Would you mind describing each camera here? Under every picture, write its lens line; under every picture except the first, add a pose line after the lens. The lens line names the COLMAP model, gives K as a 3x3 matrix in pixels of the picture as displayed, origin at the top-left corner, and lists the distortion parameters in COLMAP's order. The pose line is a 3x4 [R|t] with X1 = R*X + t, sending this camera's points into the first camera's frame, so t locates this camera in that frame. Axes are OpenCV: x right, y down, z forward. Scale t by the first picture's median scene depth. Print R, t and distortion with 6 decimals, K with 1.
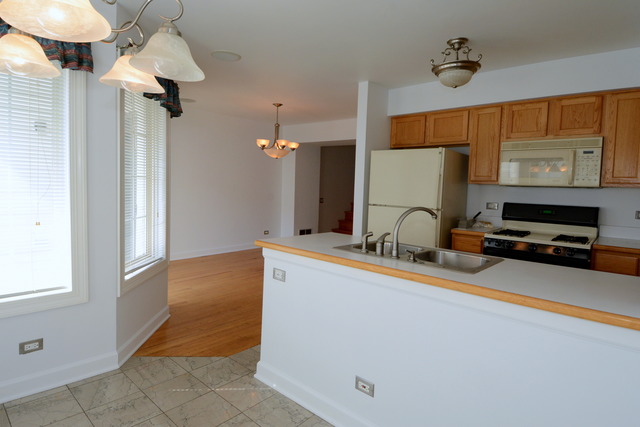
lens RADIAL K [[337.2, 0, 335.2], [0, 337.2, 207.0], [0, 0, 1]] dist [-0.020213, -0.001045]
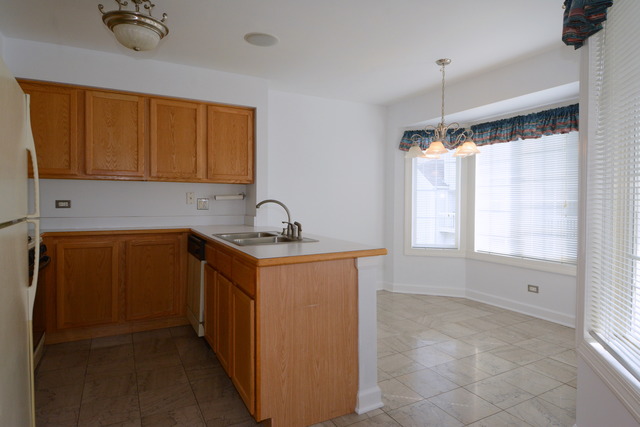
lens RADIAL K [[387.6, 0, 322.3], [0, 387.6, 204.3], [0, 0, 1]] dist [0.006473, 0.000750]
pose [[-0.918425, -0.043256, 0.393223, -0.356388], [-0.012697, 0.996715, 0.079987, -0.069269], [-0.395391, 0.068470, -0.915957, 1.474322]]
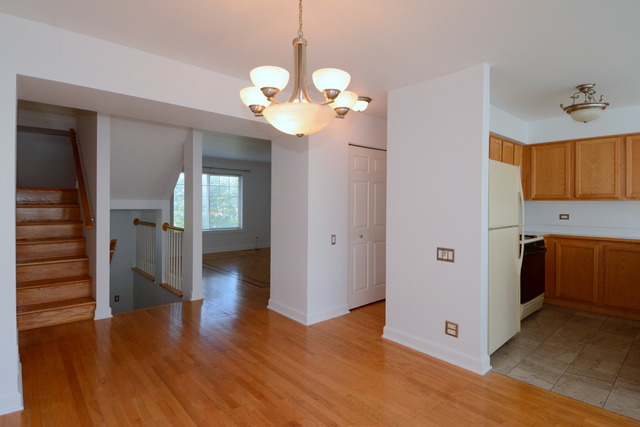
lens RADIAL K [[337.2, 0, 335.2], [0, 337.2, 207.0], [0, 0, 1]] dist [-0.020213, -0.001045]
pose [[0.134940, -0.040204, 0.990038, -0.853036], [0.057355, 0.997818, 0.032702, -0.123775], [-0.989192, 0.052370, 0.136951, 1.539560]]
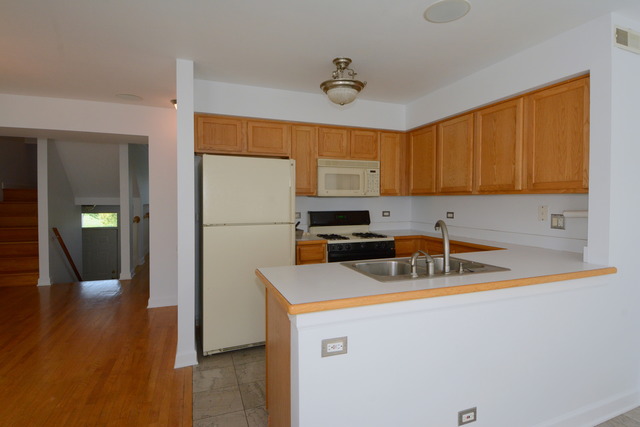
lens RADIAL K [[323.5, 0, 321.4], [0, 323.5, 209.7], [0, 0, 1]] dist [0.000655, -0.000250]
pose [[0.487495, -0.058601, 0.871157, -0.495097], [0.069655, 0.997175, 0.028099, -0.054561], [-0.870343, 0.046982, 0.490200, 0.500028]]
